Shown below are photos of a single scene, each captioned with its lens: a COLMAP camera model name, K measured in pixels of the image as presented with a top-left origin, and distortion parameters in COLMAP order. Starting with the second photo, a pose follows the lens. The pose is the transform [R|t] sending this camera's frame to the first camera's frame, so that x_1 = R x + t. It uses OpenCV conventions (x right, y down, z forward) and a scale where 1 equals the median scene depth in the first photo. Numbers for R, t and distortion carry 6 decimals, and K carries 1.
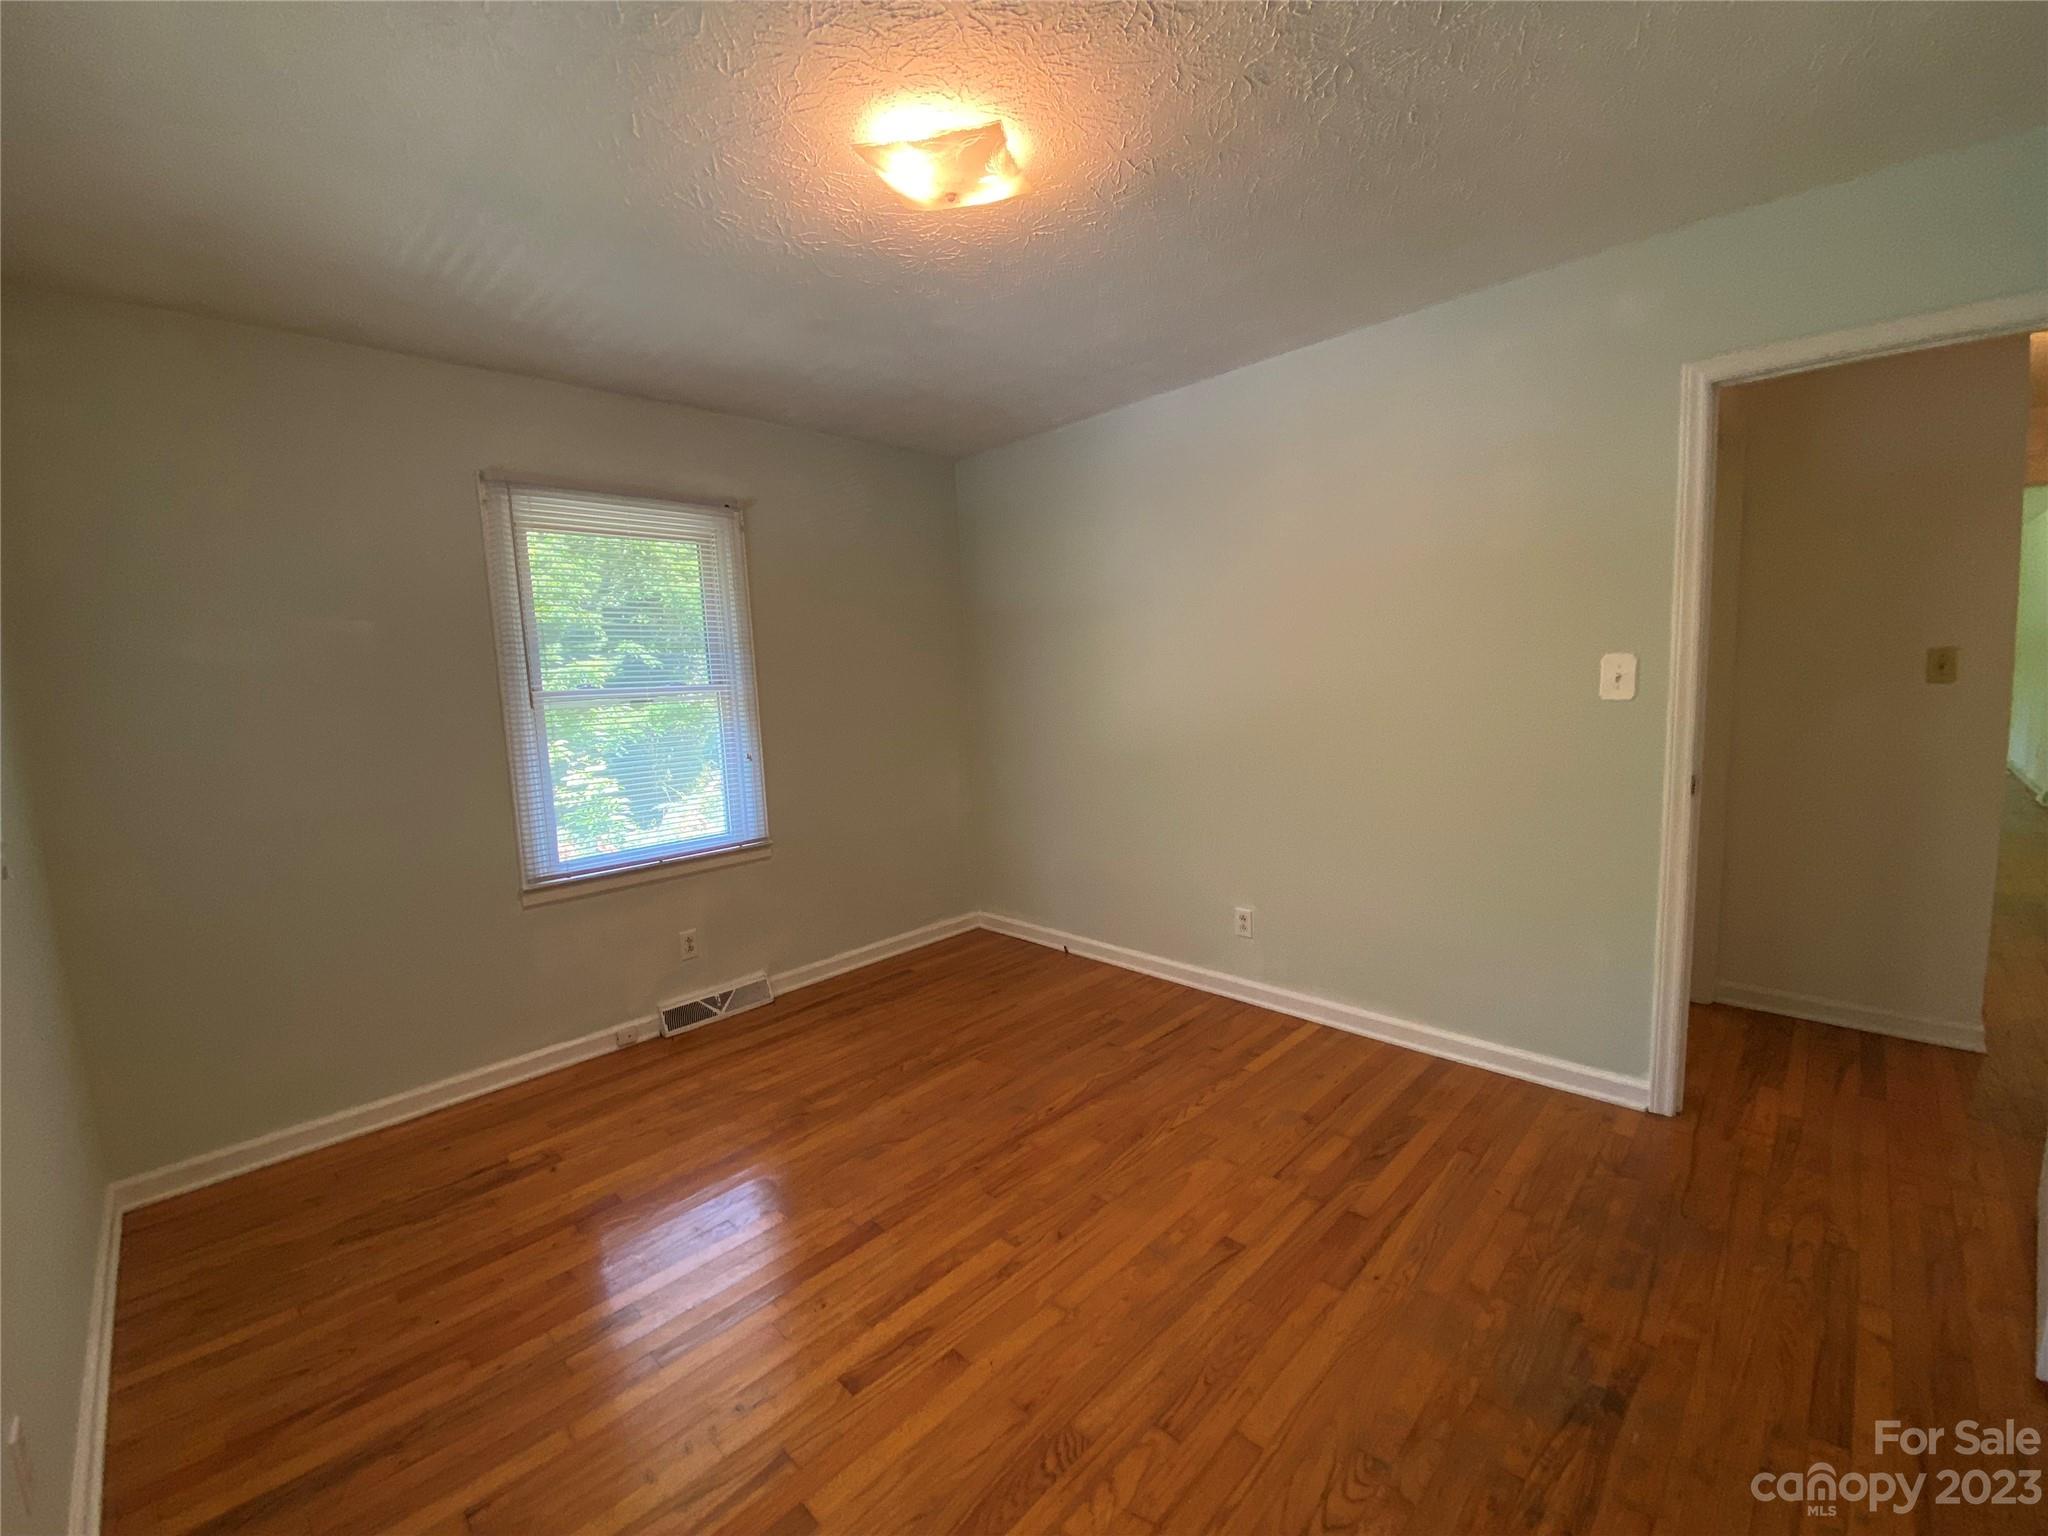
lens RADIAL K [[842.7, 0, 1021.4], [0, 842.7, 761.6], [0, 0, 1]] dist [0.035791, -0.025546]
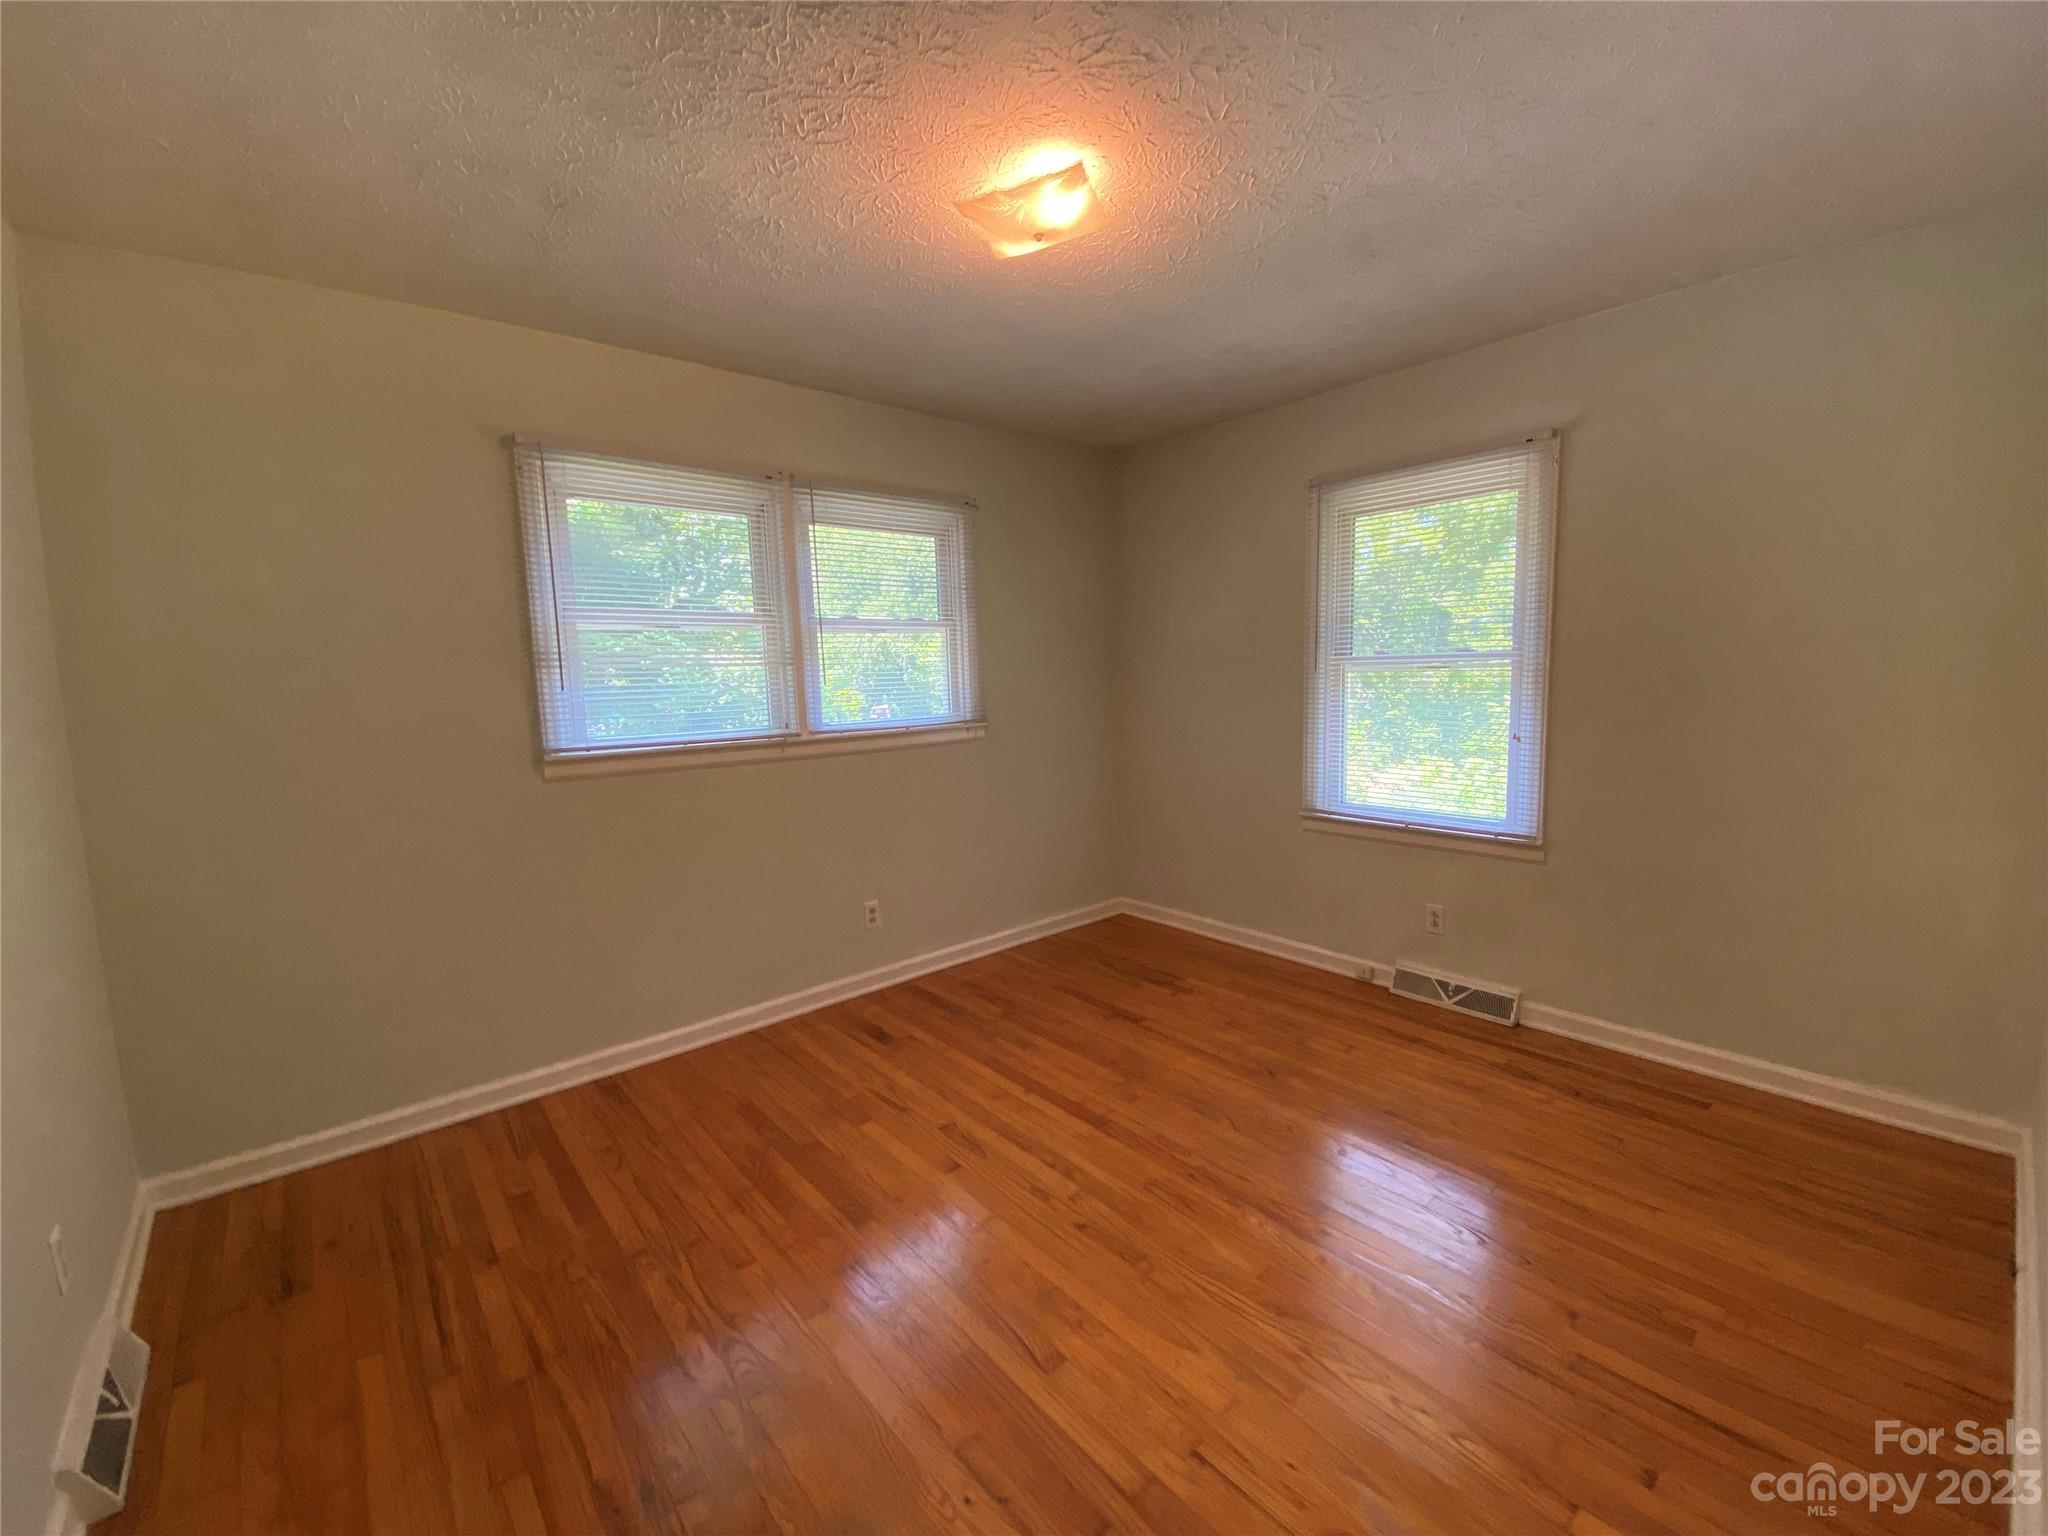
lens RADIAL K [[842.7, 0, 1021.4], [0, 842.7, 761.6], [0, 0, 1]] dist [0.035791, -0.025546]
pose [[-0.085952, 0.159854, -0.983391, 0.629591], [-0.073996, 0.983294, 0.166306, -0.097896], [0.993548, 0.087062, -0.072688, 0.627758]]
